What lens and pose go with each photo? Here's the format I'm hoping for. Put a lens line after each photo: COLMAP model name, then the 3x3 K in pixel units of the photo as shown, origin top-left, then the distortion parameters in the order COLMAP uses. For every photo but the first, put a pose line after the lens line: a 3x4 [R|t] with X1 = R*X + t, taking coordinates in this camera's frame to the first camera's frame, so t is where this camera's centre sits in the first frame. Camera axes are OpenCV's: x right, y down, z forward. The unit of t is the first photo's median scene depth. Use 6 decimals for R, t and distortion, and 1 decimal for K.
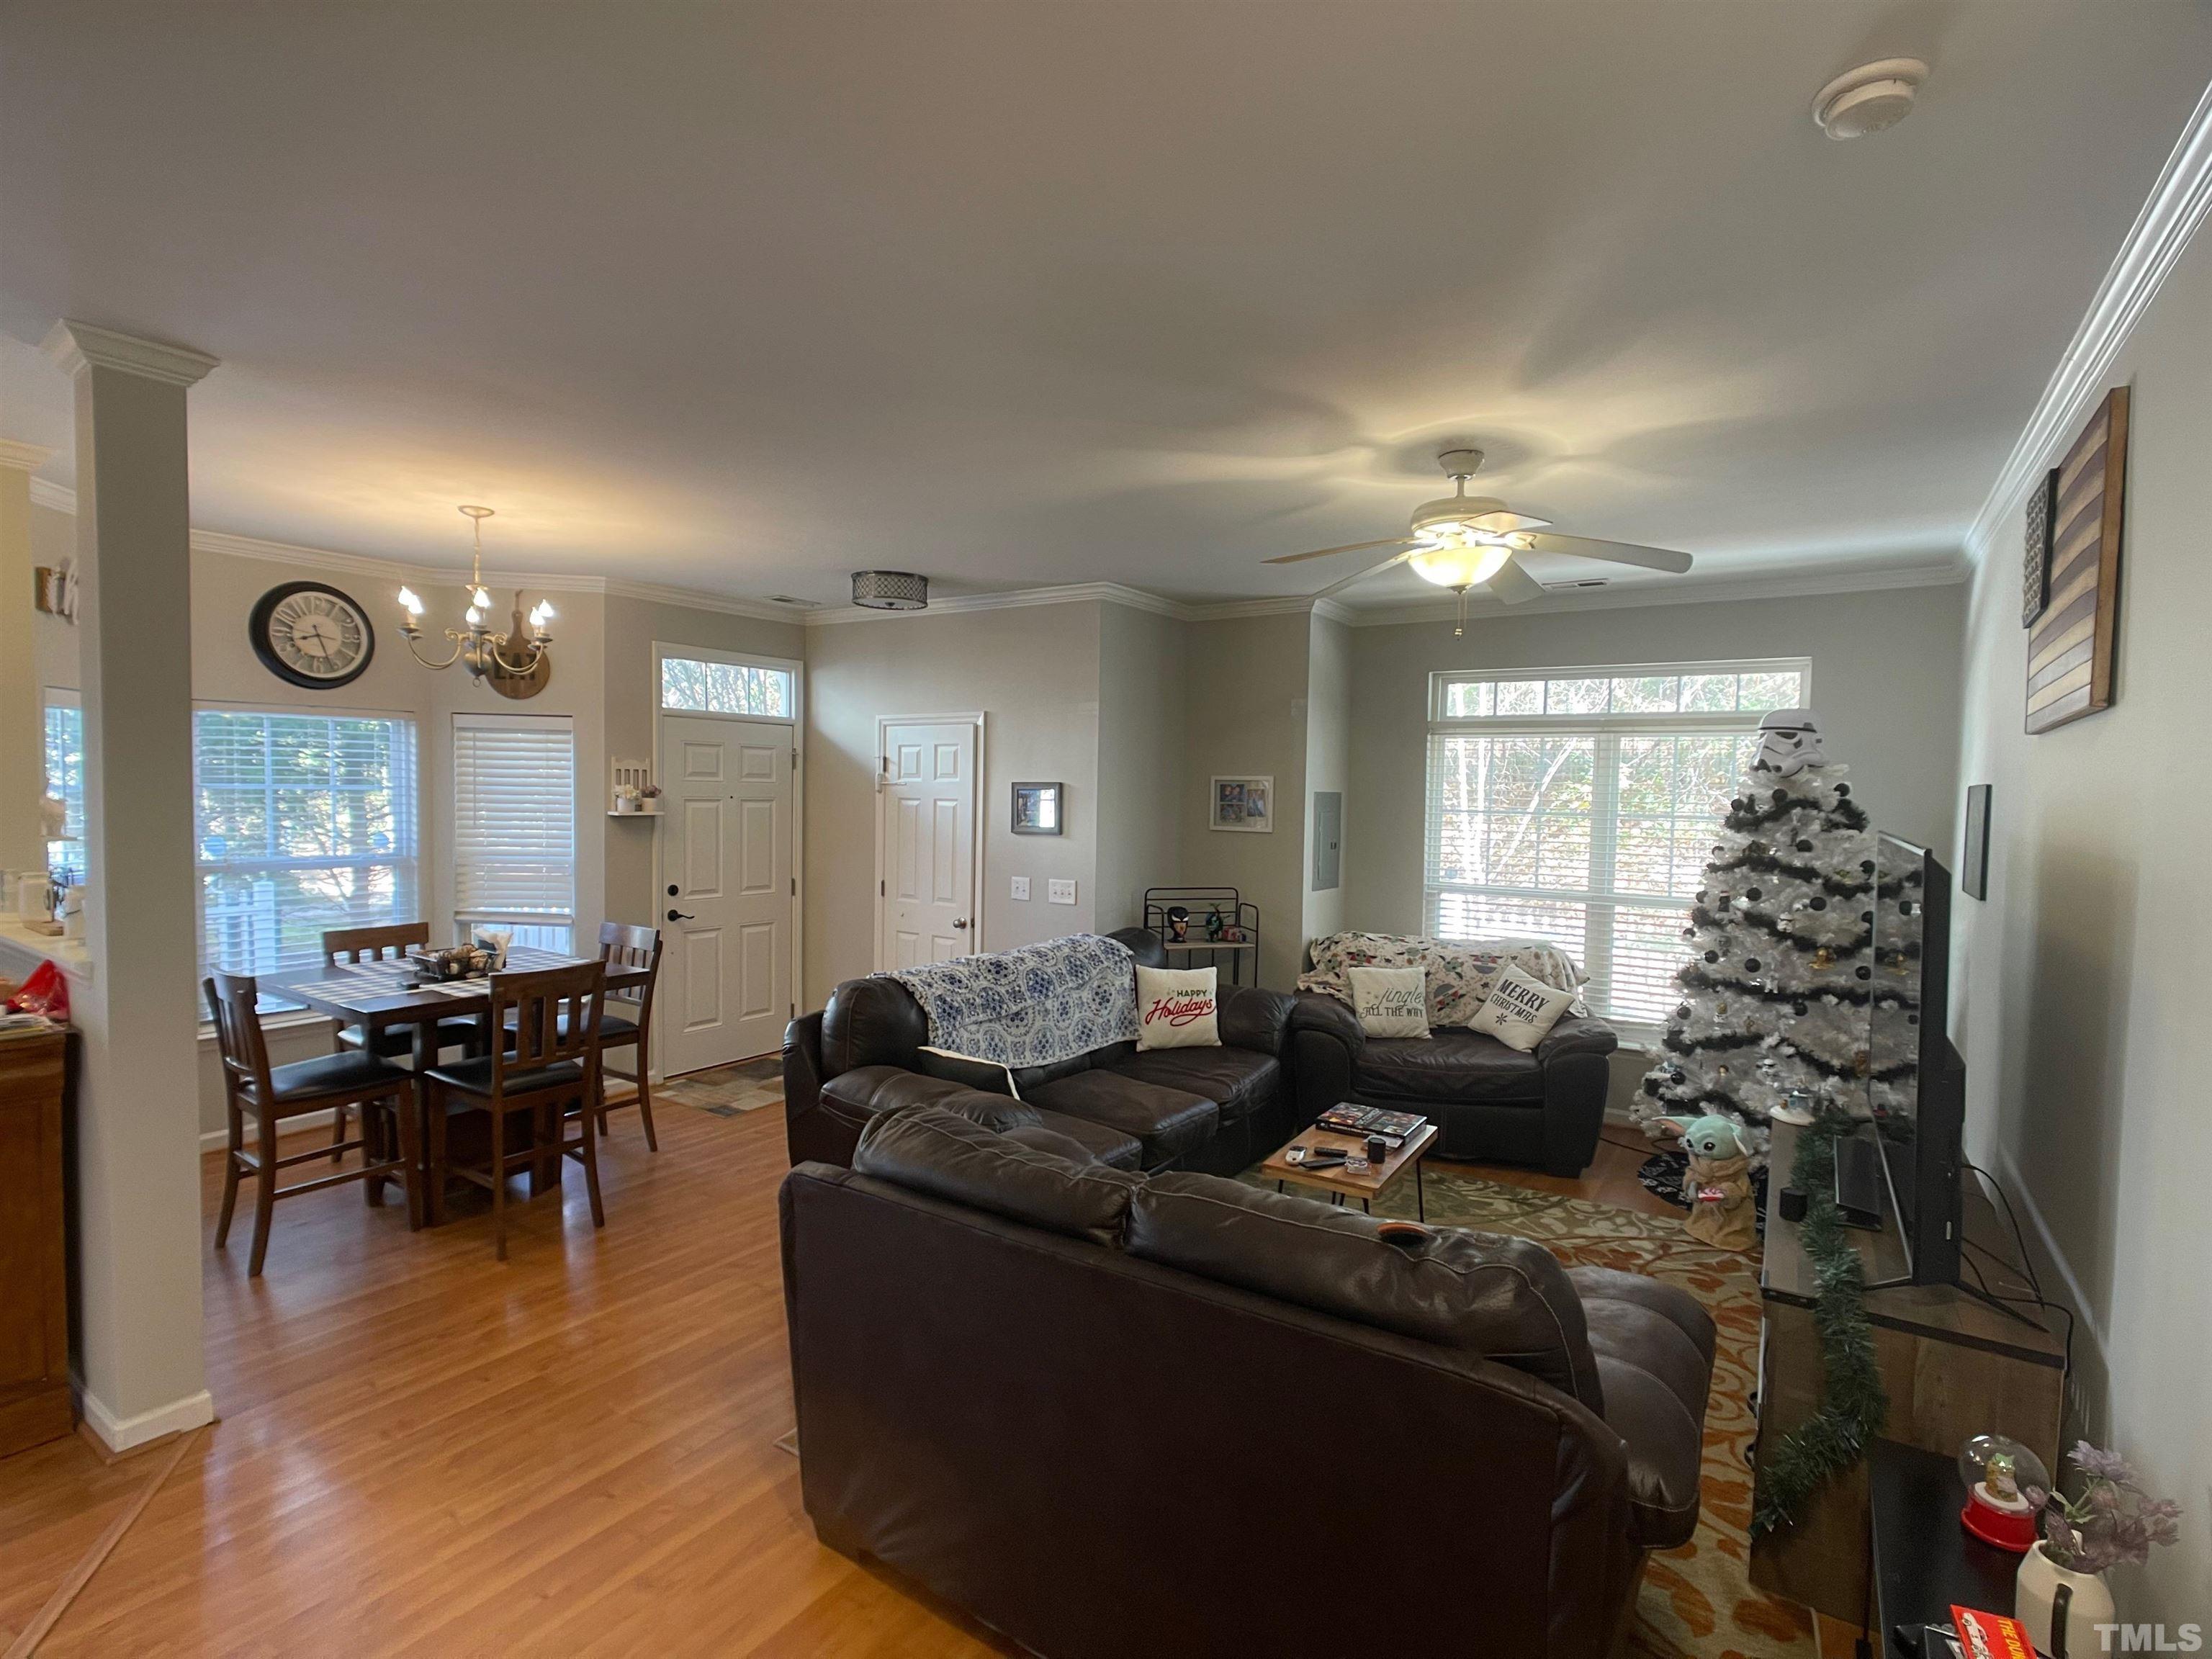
lens RADIAL K [[1077.5, 0, 1106.3], [0, 1077.5, 840.0], [0, 0, 1]] dist [-0.014515, 0.003687]
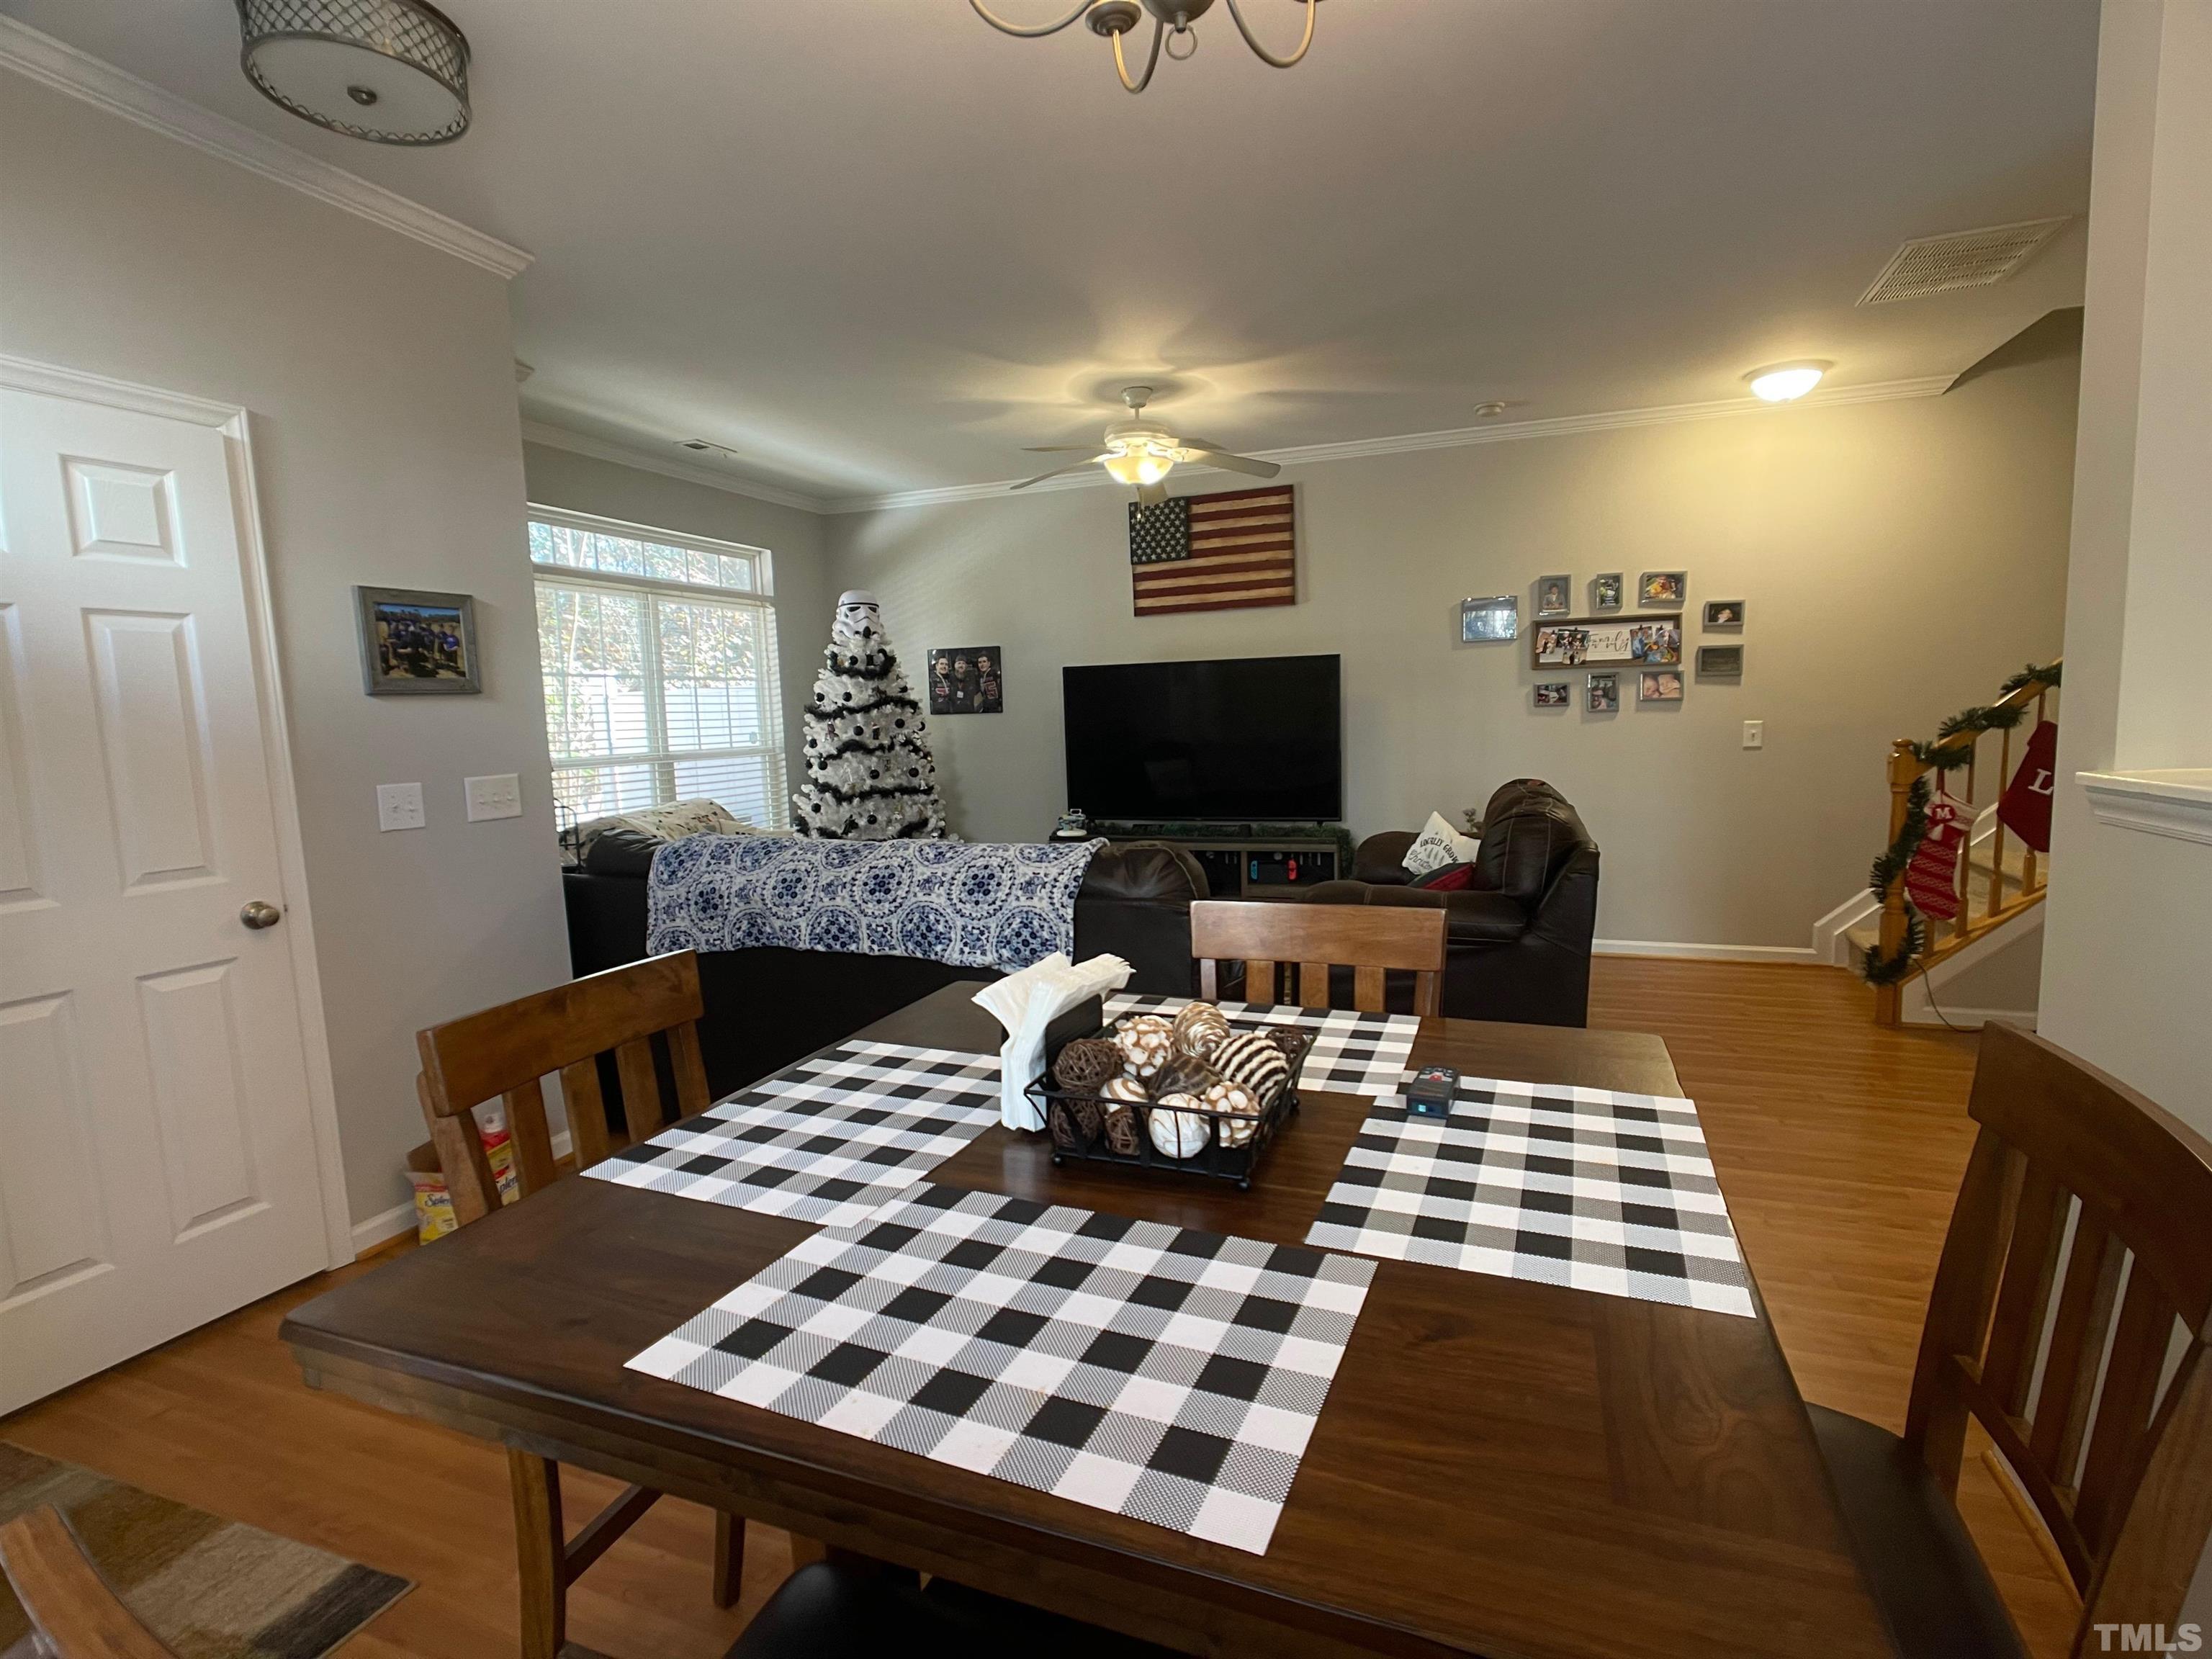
lens RADIAL K [[1077.5, 0, 1111.0], [0, 1077.5, 851.9], [0, 0, 1]] dist [-0.014515, 0.003687]
pose [[-0.227906, -0.140069, 0.963556, -0.666488], [0.069041, 0.984783, 0.159485, 0.008353], [-0.971232, 0.102872, -0.214767, 0.835326]]
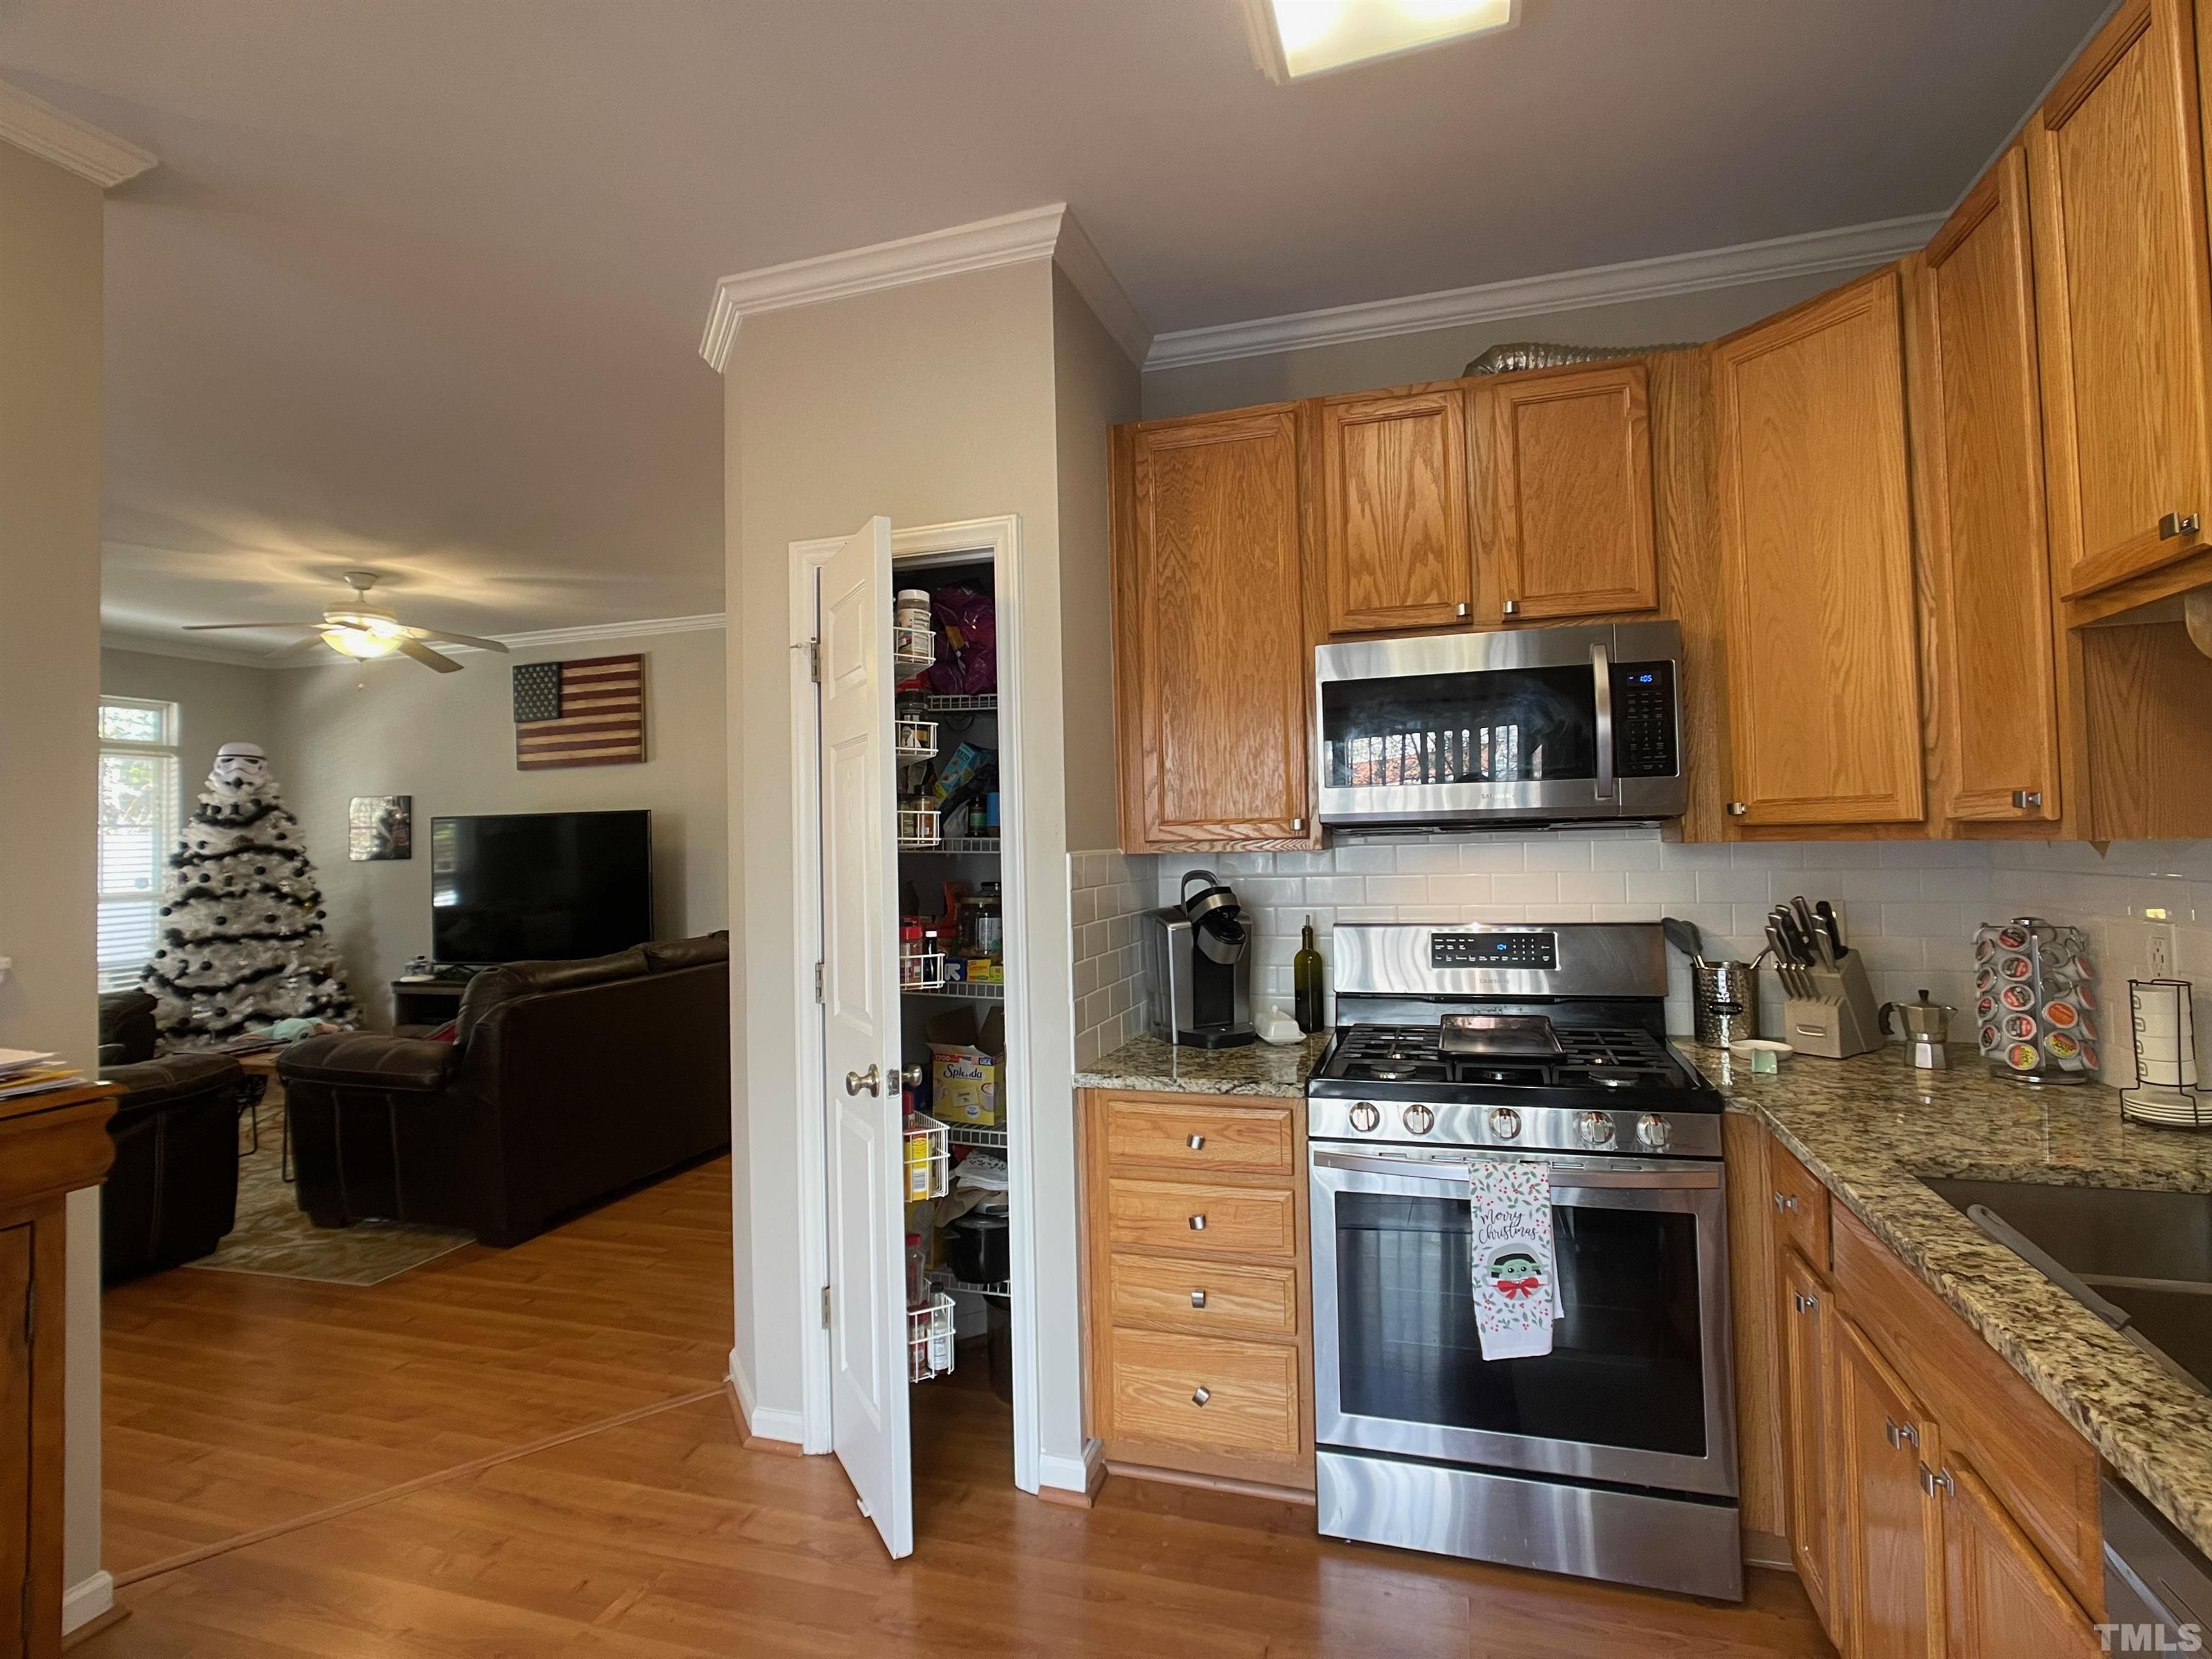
lens RADIAL K [[1077.5, 0, 1129.6], [0, 1077.5, 808.2], [0, 0, 1]] dist [-0.014515, 0.003687]
pose [[-0.295438, 0.014338, 0.955254, -0.883232], [0.059846, 0.998201, 0.003526, 0.025120], [-0.953486, 0.058210, -0.295765, 0.244632]]
